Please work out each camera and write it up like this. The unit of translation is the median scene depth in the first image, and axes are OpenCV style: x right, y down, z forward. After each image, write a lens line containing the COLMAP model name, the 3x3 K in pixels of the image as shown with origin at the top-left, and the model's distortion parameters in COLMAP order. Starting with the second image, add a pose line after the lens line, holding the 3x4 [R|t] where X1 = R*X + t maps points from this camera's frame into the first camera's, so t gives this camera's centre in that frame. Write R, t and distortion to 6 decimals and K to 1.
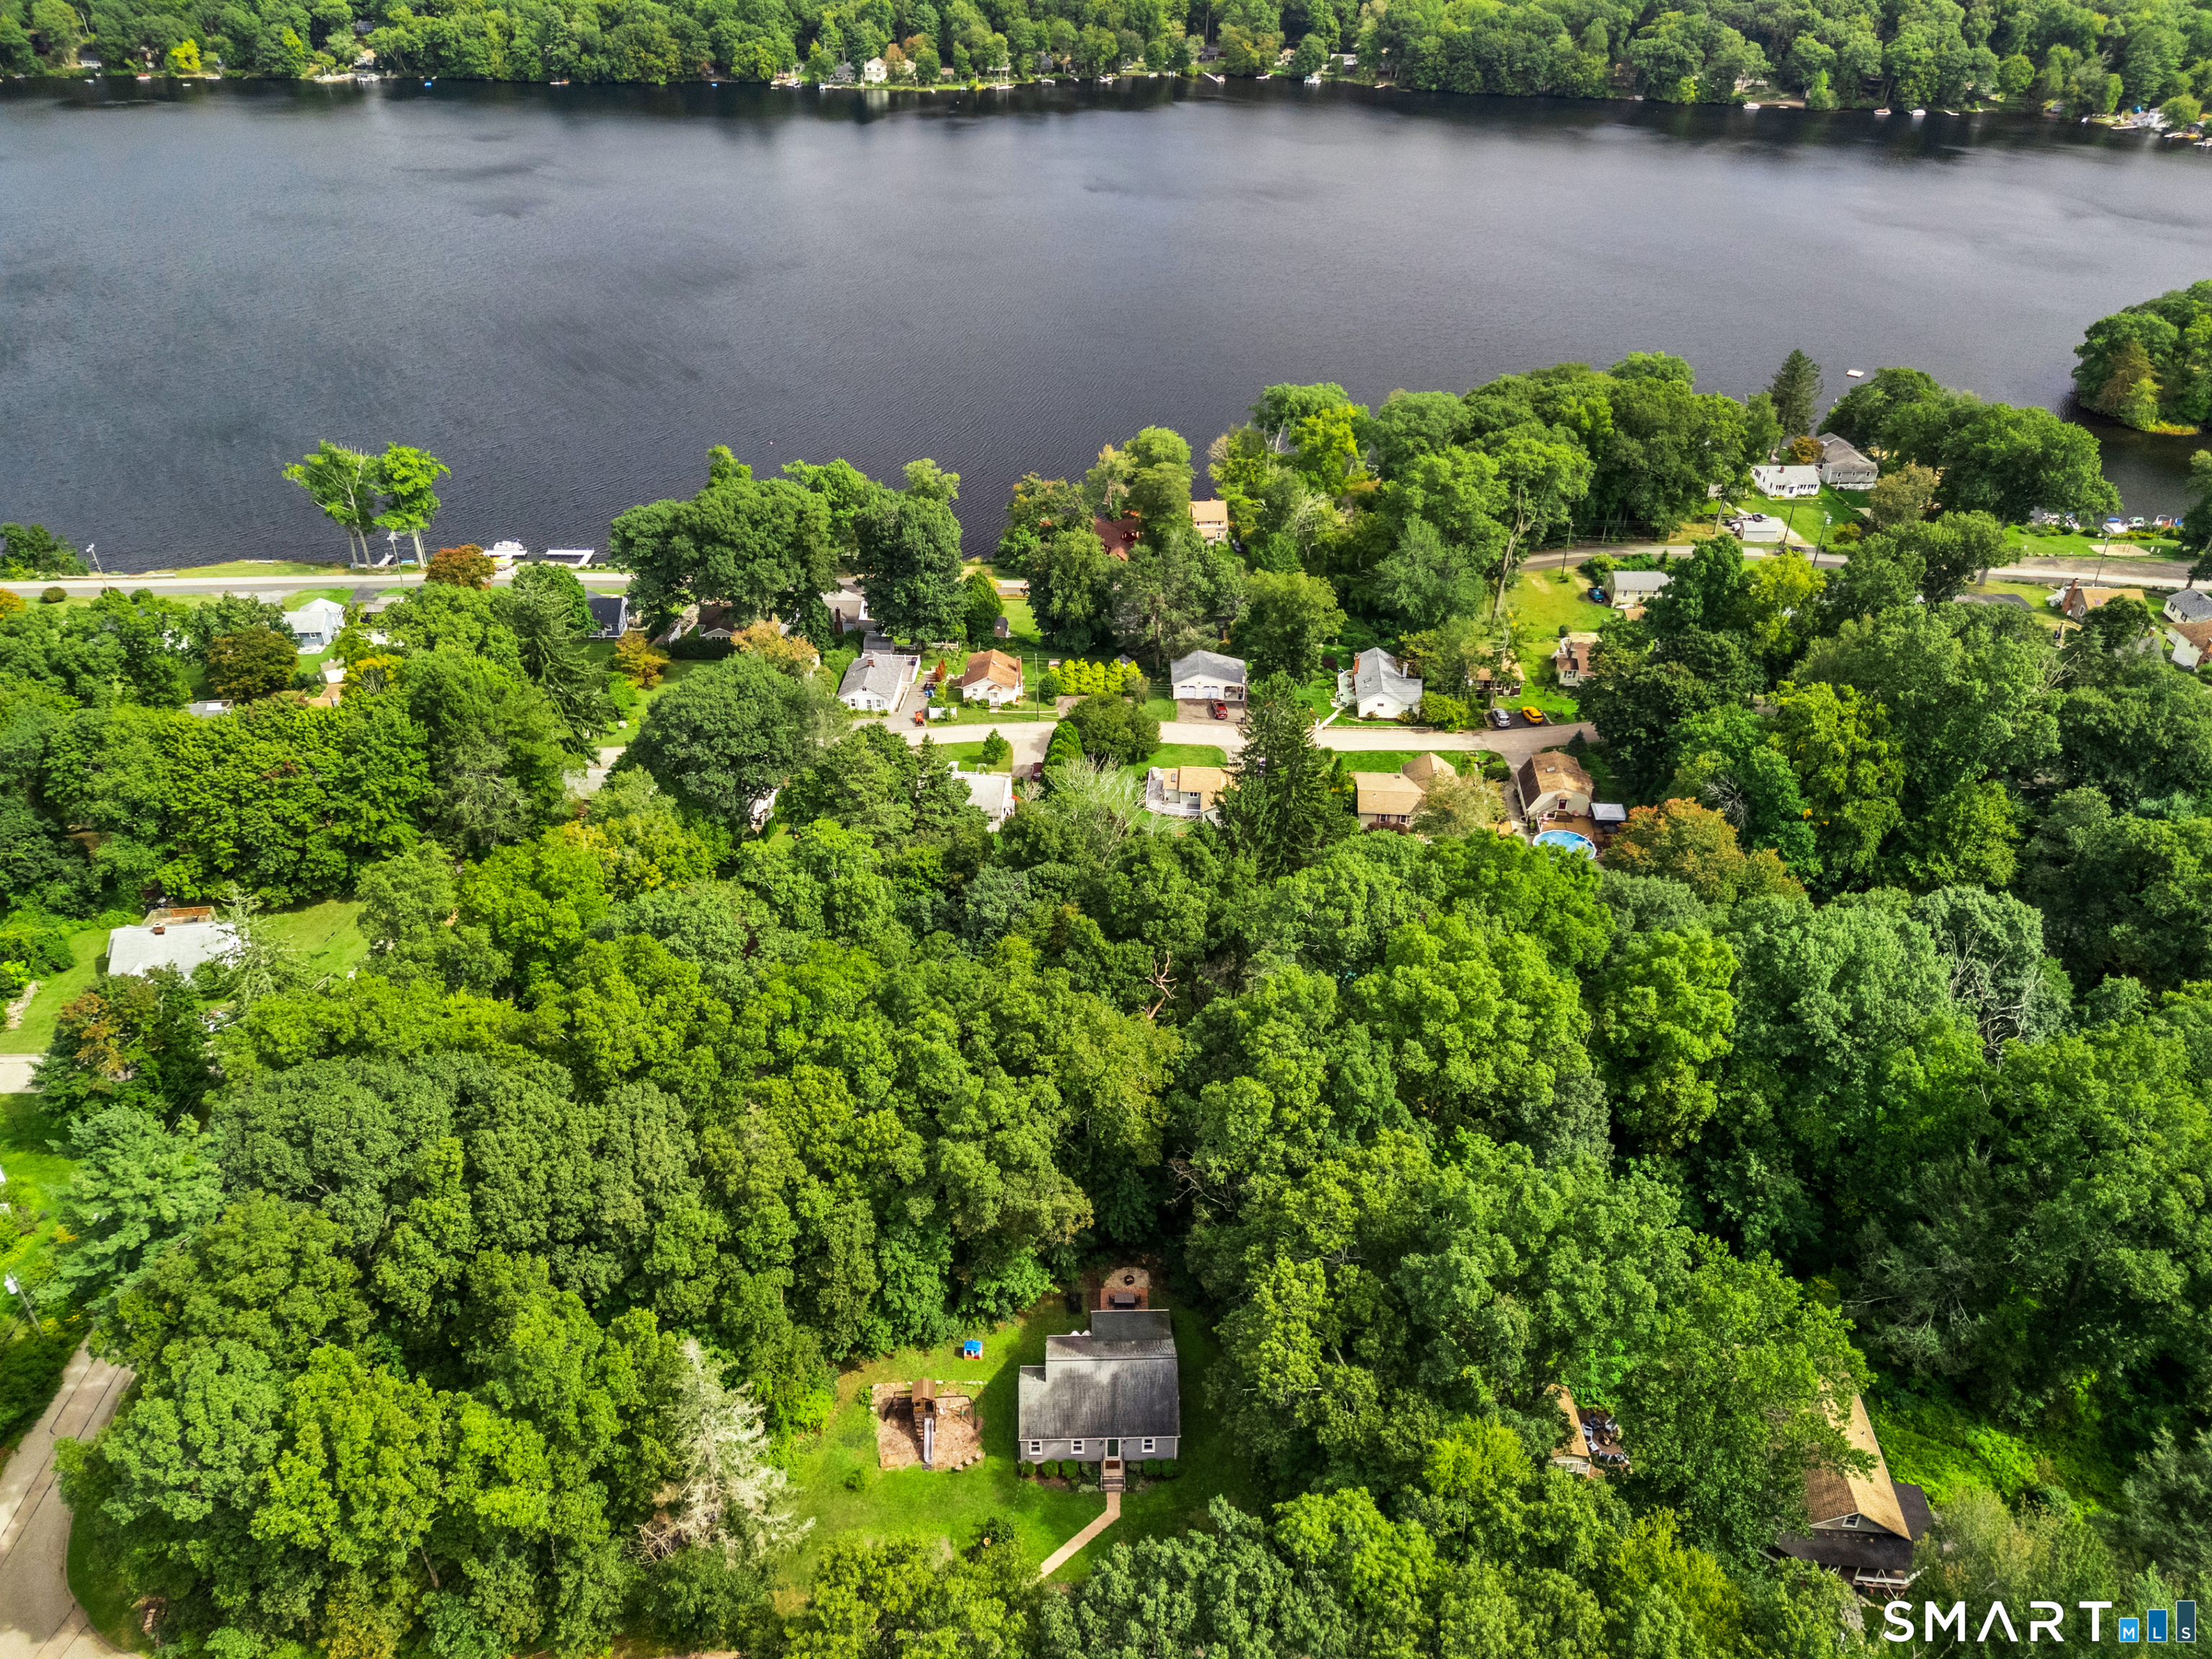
lens RADIAL K [[1621.3, 0, 1106.0], [0, 1621.3, 829.5], [0, 0, 1]] dist [0.088990, -0.064297]
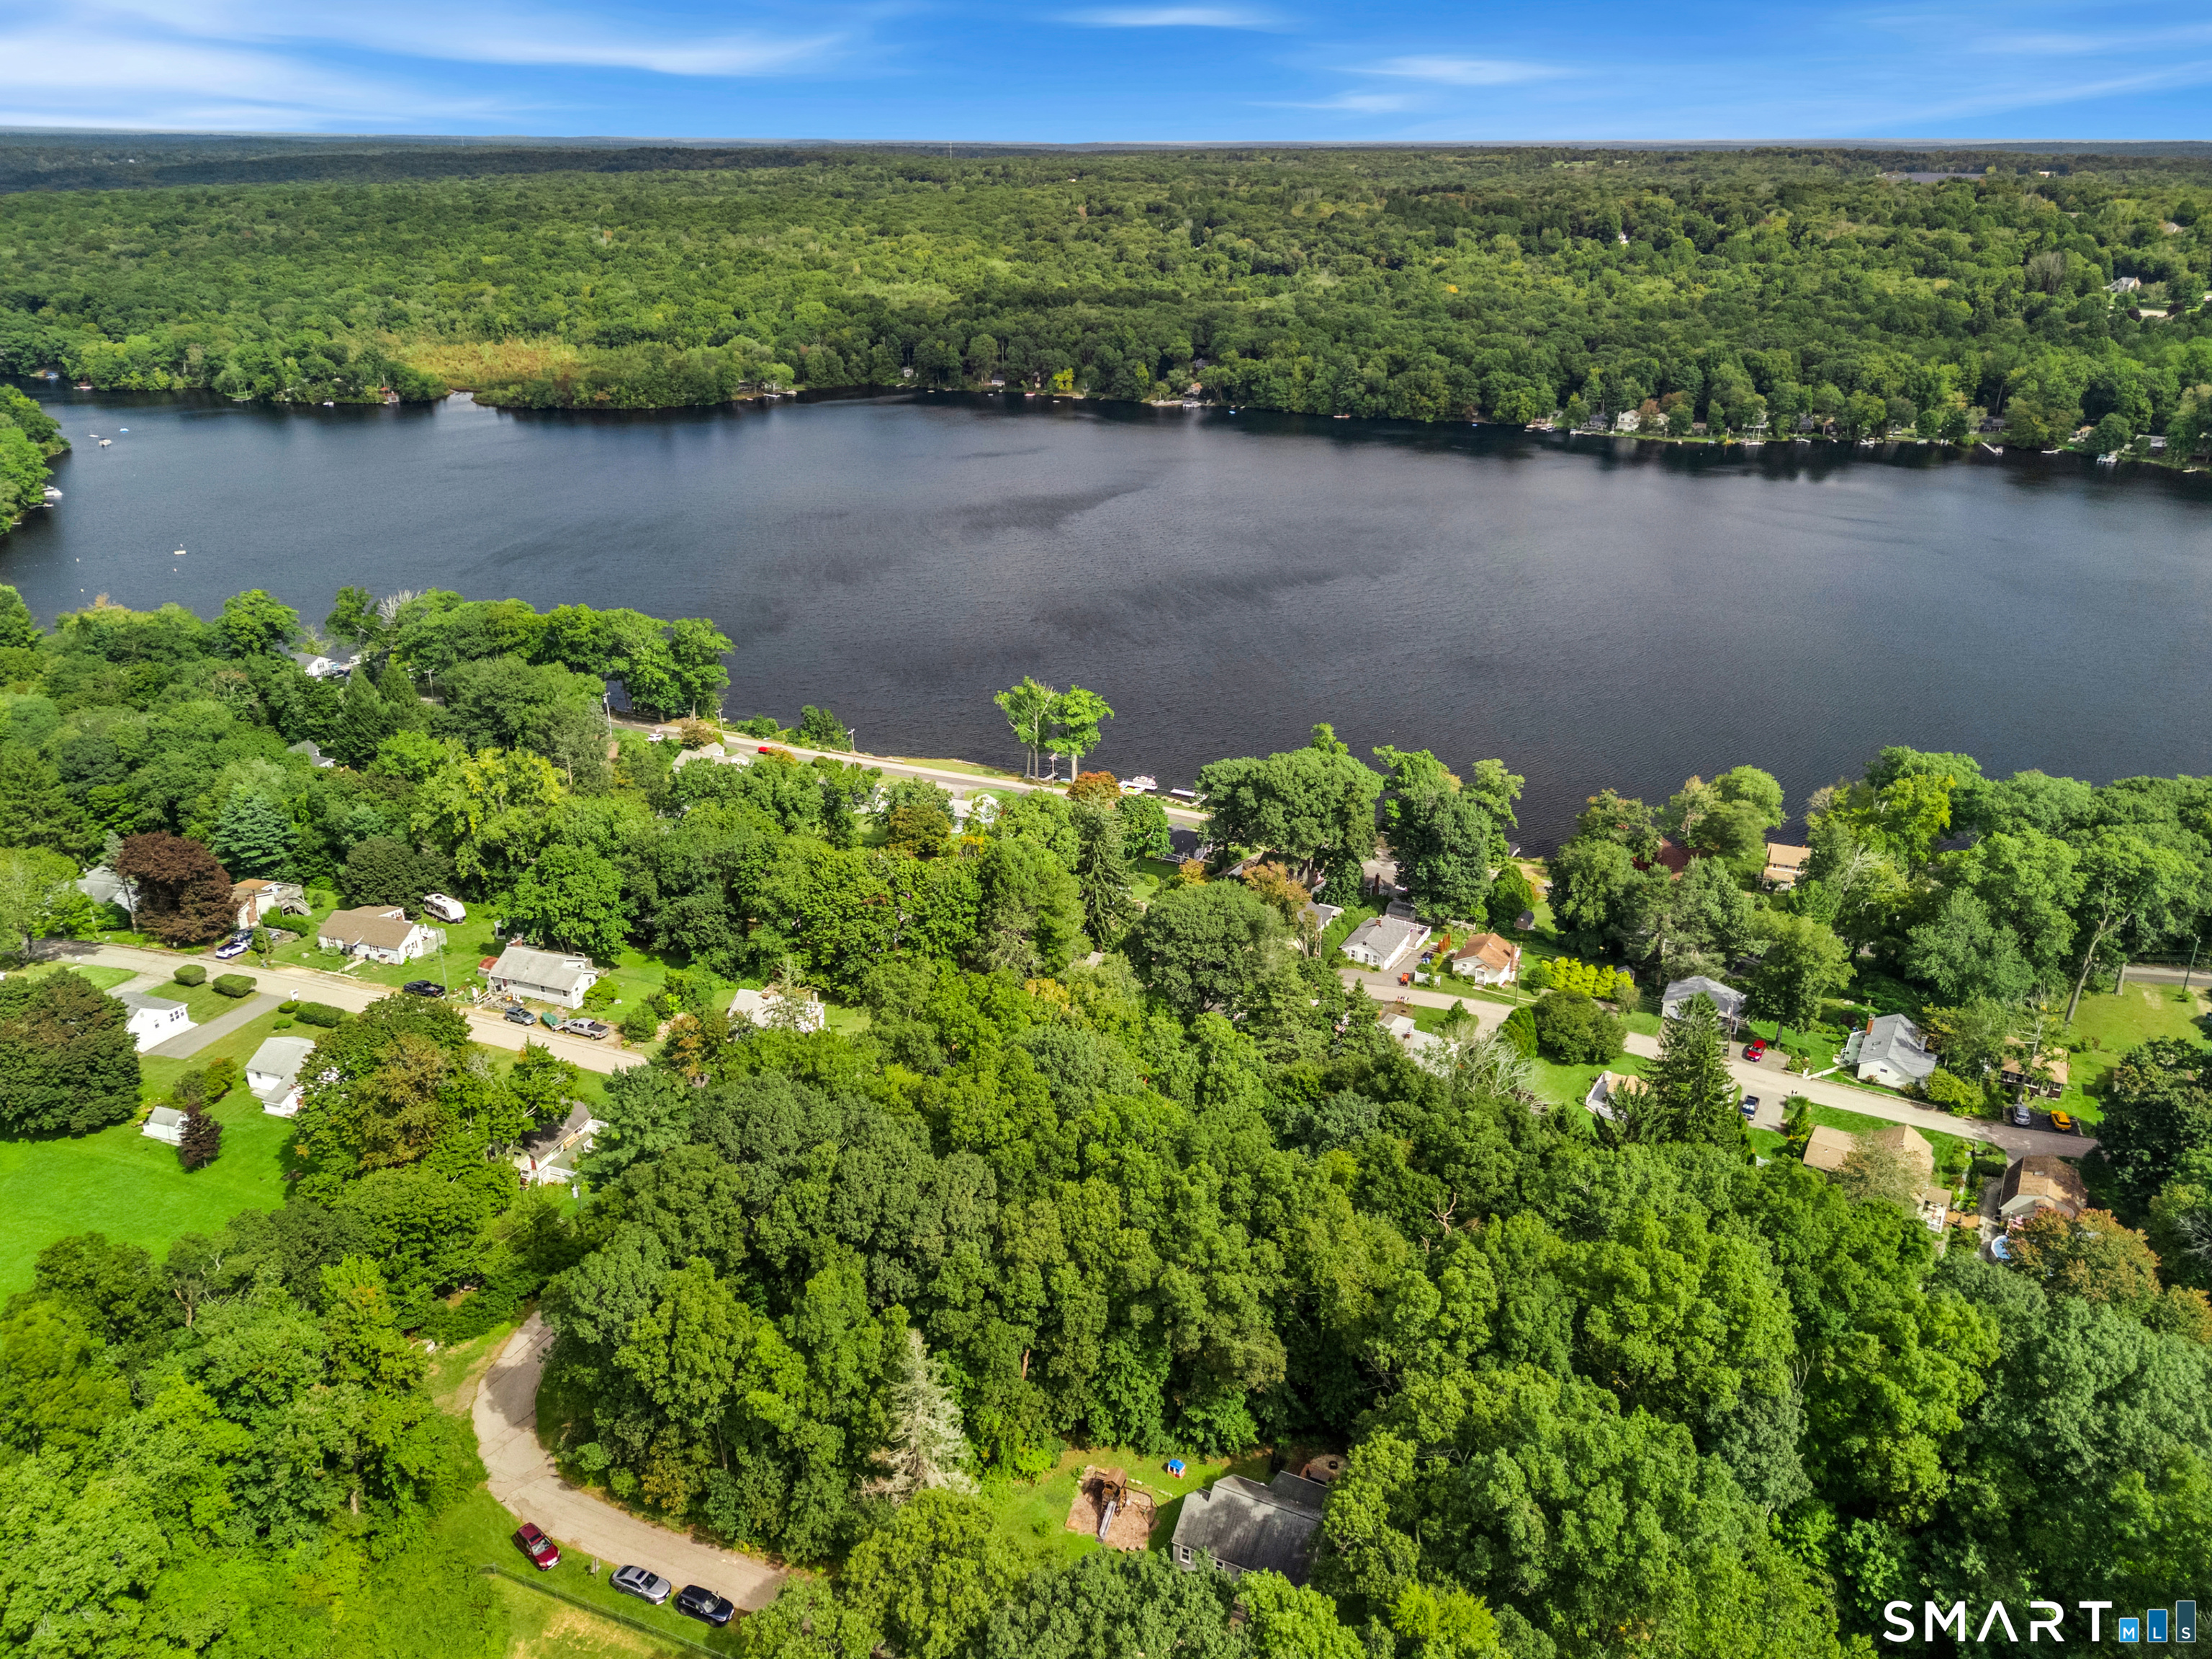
lens RADIAL K [[1621.3, 0, 1106.0], [0, 1621.3, 829.5], [0, 0, 1]] dist [0.088990, -0.064297]
pose [[0.894956, 0.173797, -0.410911, 0.133163], [-0.243891, 0.961791, -0.124396, 0.019263], [0.373591, 0.211546, 0.903149, -0.080304]]
